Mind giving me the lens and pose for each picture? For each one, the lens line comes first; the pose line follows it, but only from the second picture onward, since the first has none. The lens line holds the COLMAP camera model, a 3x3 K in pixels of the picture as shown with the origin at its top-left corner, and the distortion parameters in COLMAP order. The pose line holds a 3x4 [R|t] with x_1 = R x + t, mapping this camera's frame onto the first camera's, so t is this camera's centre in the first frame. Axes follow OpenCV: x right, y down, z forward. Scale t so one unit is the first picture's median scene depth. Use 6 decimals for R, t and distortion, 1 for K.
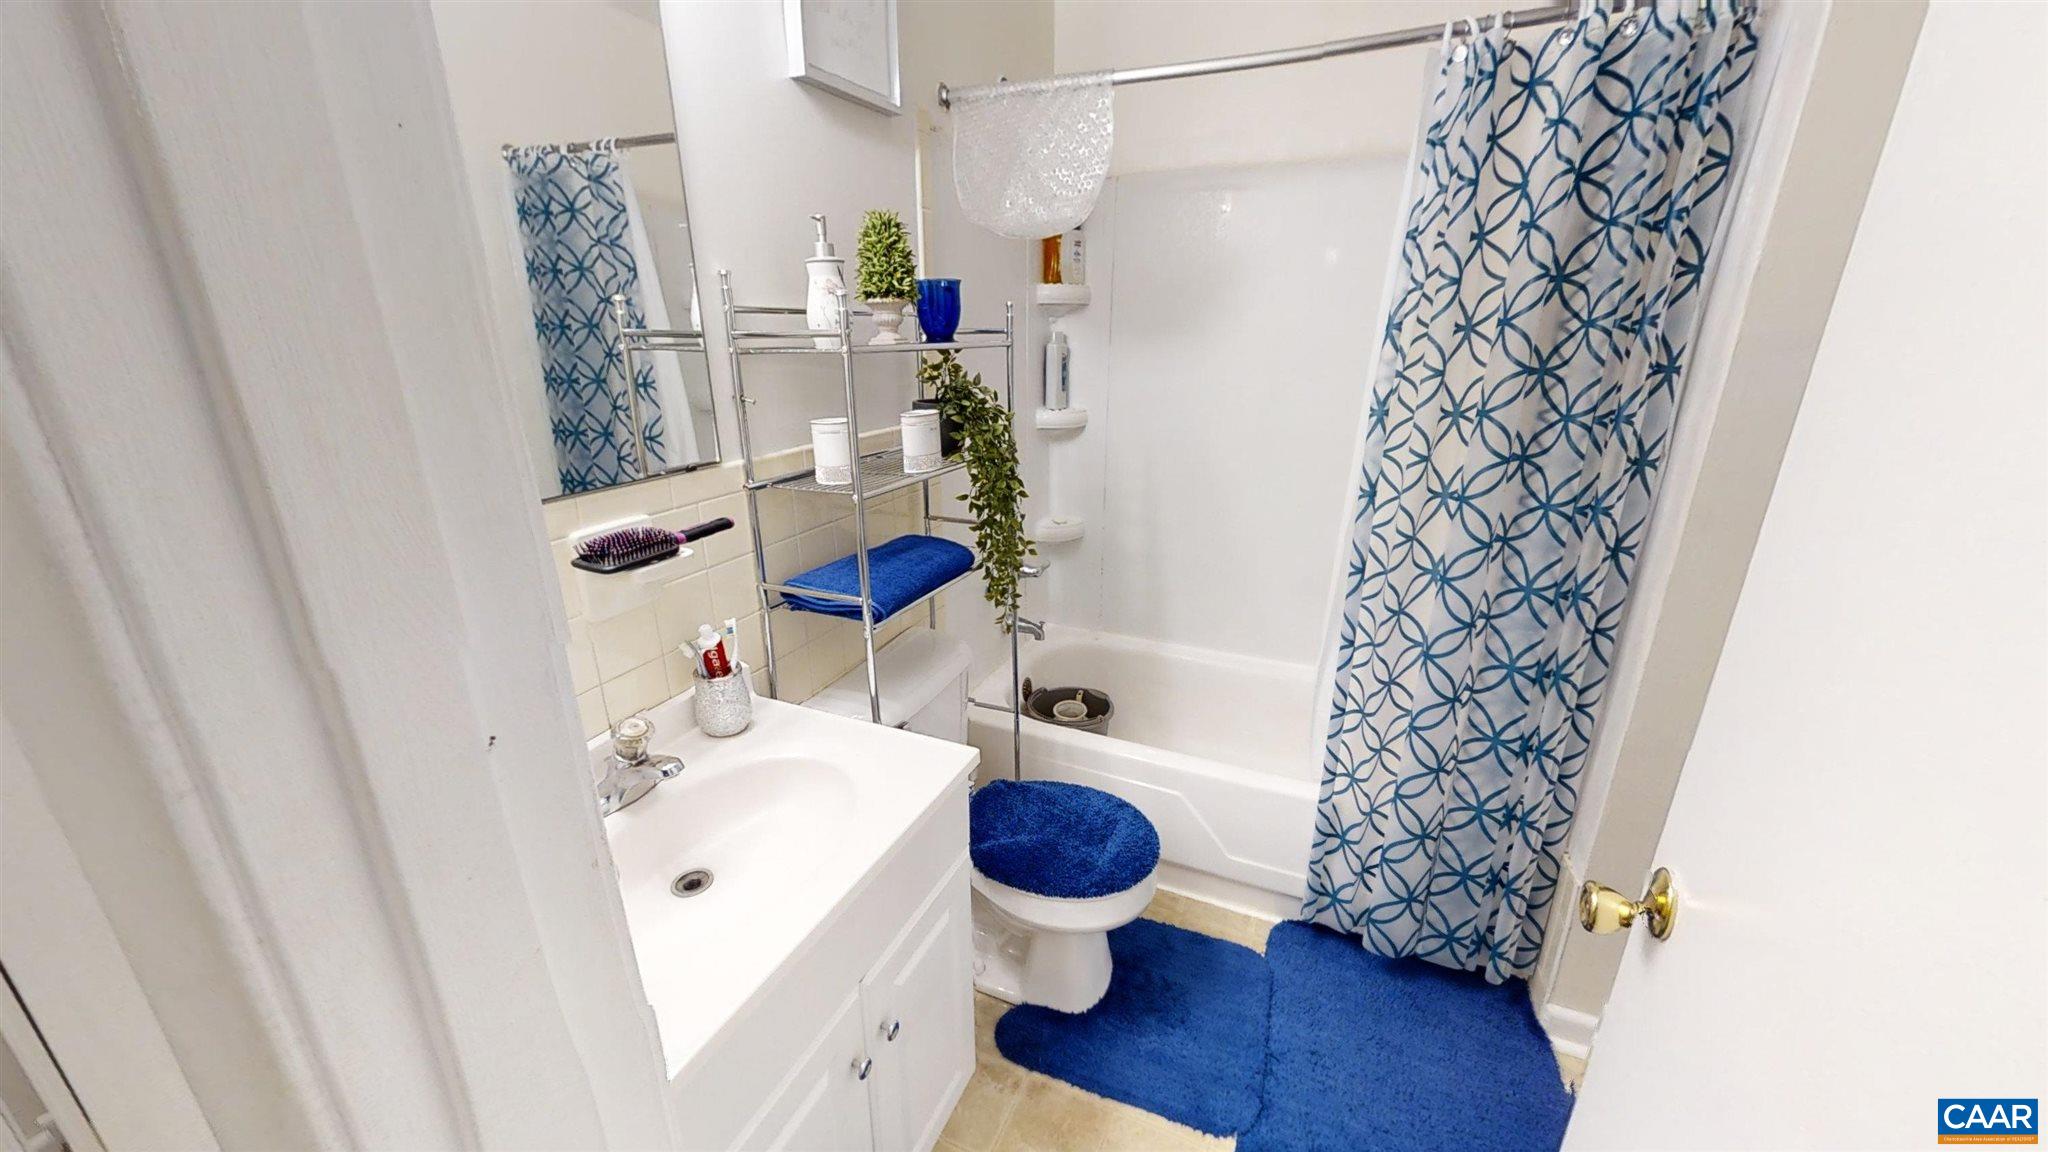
lens RADIAL K [[729.2, 0, 986.2], [0, 729.2, 576.0], [0, 0, 1]] dist [-0.000651, 0.000062]
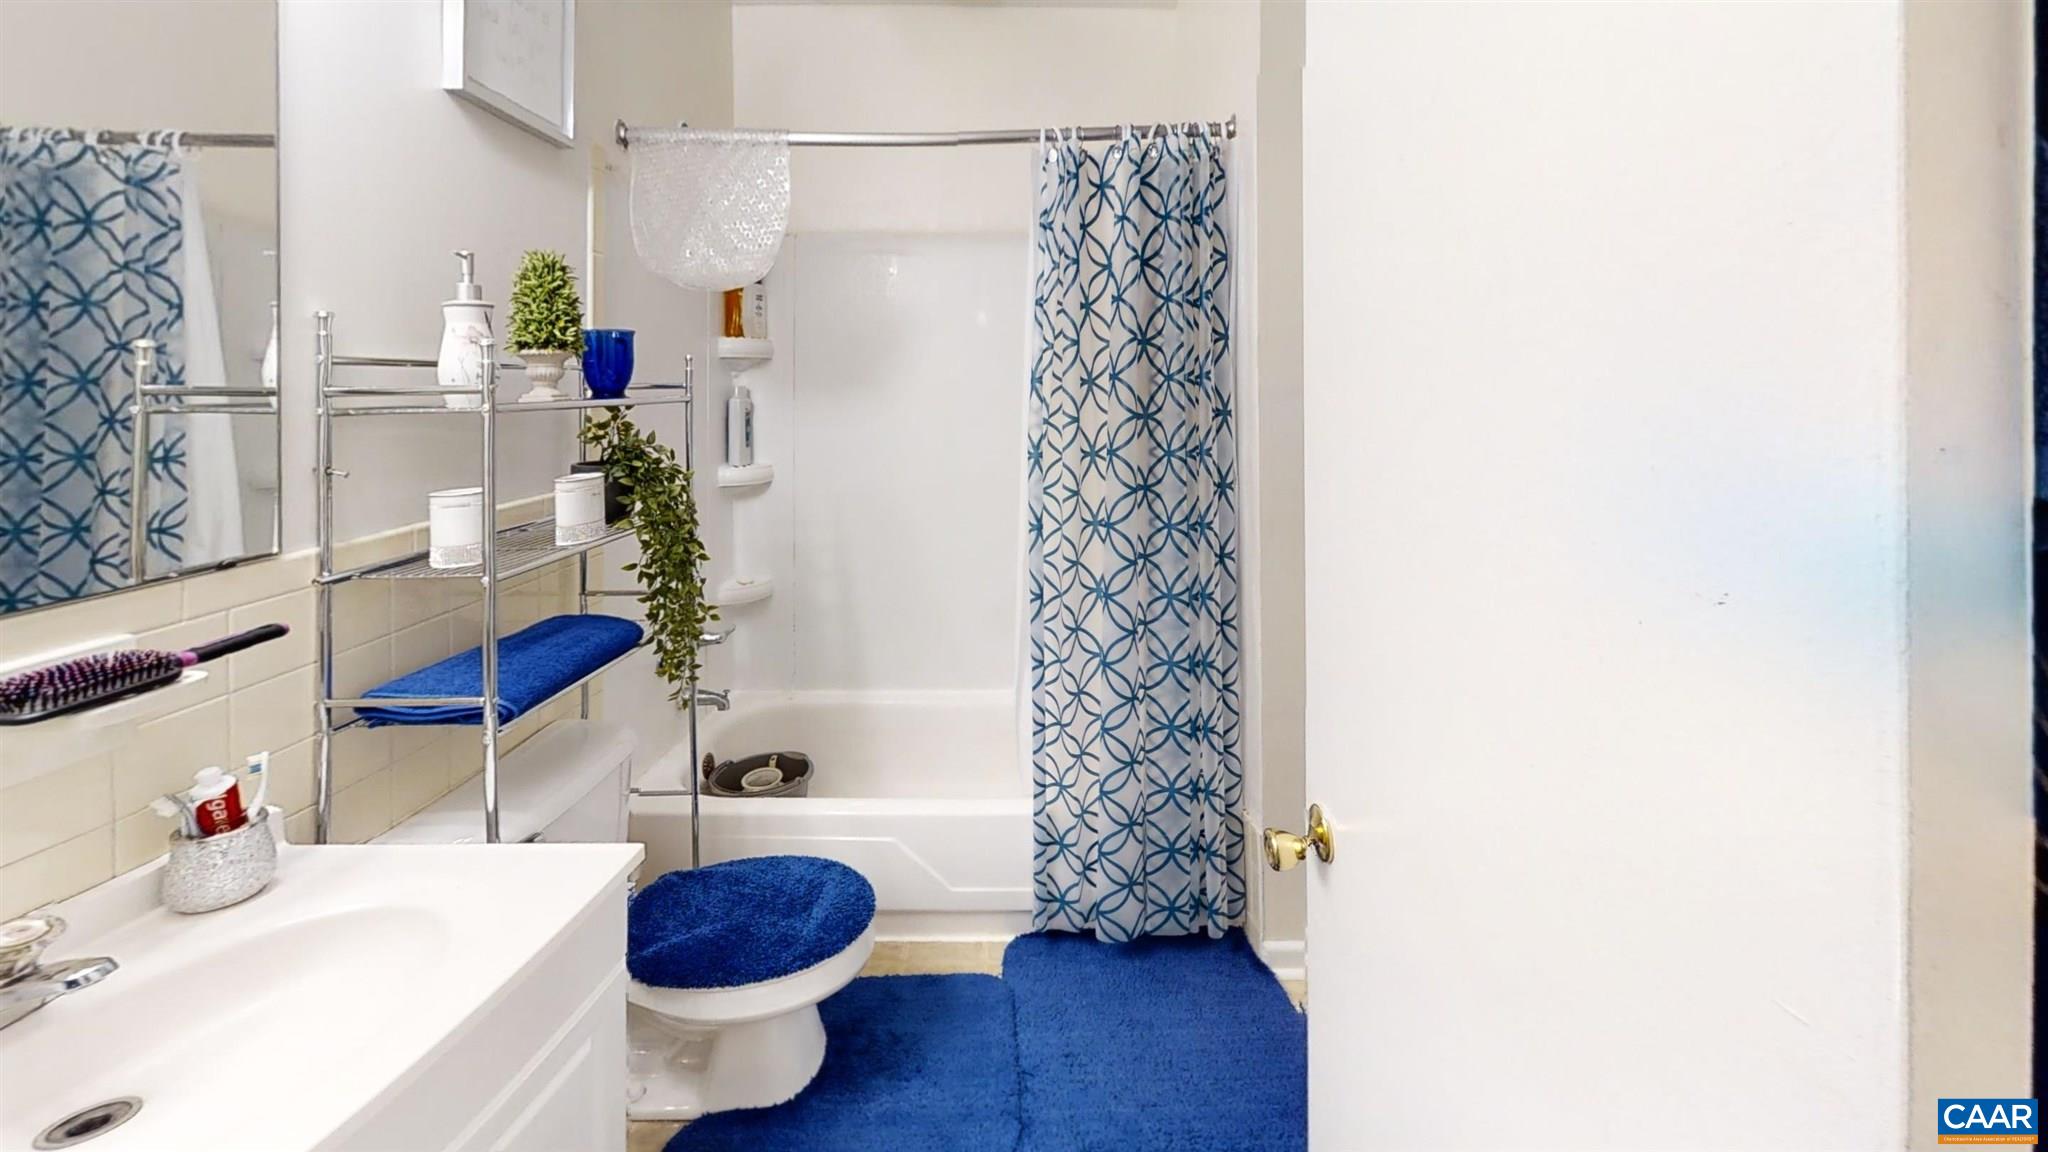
lens RADIAL K [[729.2, 0, 986.2], [0, 729.2, 576.0], [0, 0, 1]] dist [-0.000651, 0.000062]
pose [[0.913947, 0.016454, 0.405500, 0.005398], [0.114237, 0.948346, -0.295956, 0.296394], [-0.389423, 0.316811, 0.864858, 0.098768]]
